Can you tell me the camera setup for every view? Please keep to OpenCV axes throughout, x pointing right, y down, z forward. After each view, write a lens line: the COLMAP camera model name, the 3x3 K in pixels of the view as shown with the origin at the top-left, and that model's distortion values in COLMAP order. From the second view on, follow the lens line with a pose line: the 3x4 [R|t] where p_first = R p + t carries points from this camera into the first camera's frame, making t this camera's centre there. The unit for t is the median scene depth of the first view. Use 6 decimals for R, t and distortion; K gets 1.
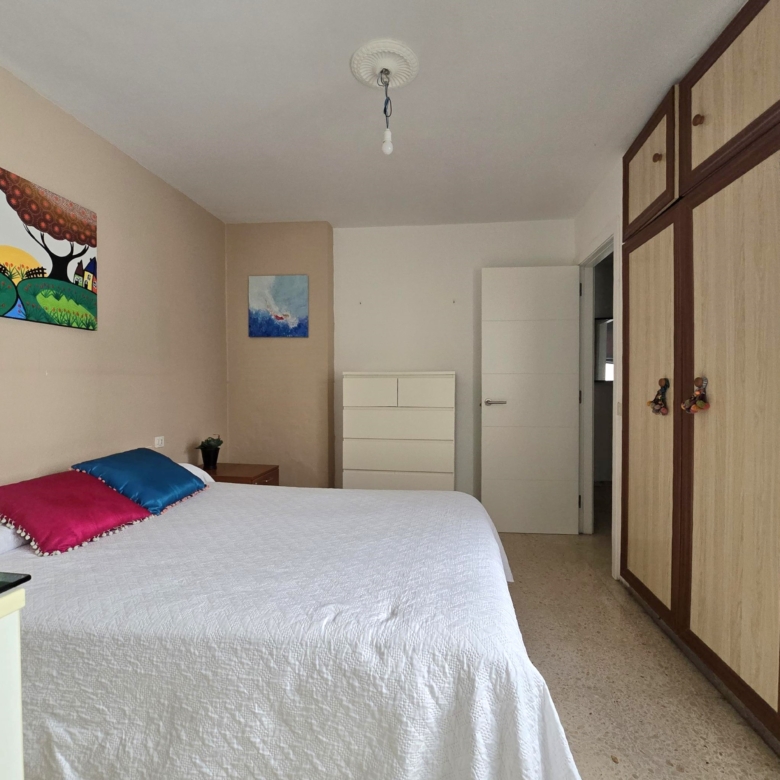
lens RADIAL K [[442.4, 0, 401.6], [0, 442.4, 387.5], [0, 0, 1]] dist [-0.001526, -0.000864]
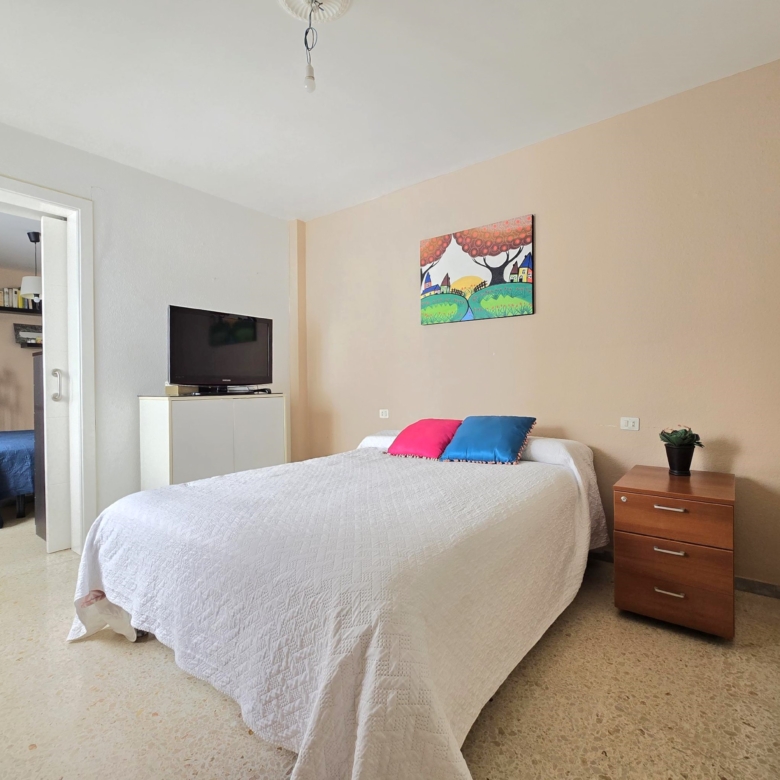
lens RADIAL K [[442.4, 0, 401.6], [0, 442.4, 387.5], [0, 0, 1]] dist [-0.001526, -0.000864]
pose [[-0.508229, 0.010983, -0.861152, 0.537330], [0.002403, 0.999933, 0.011335, 0.056572], [0.861219, 0.003691, -0.508221, 1.395376]]
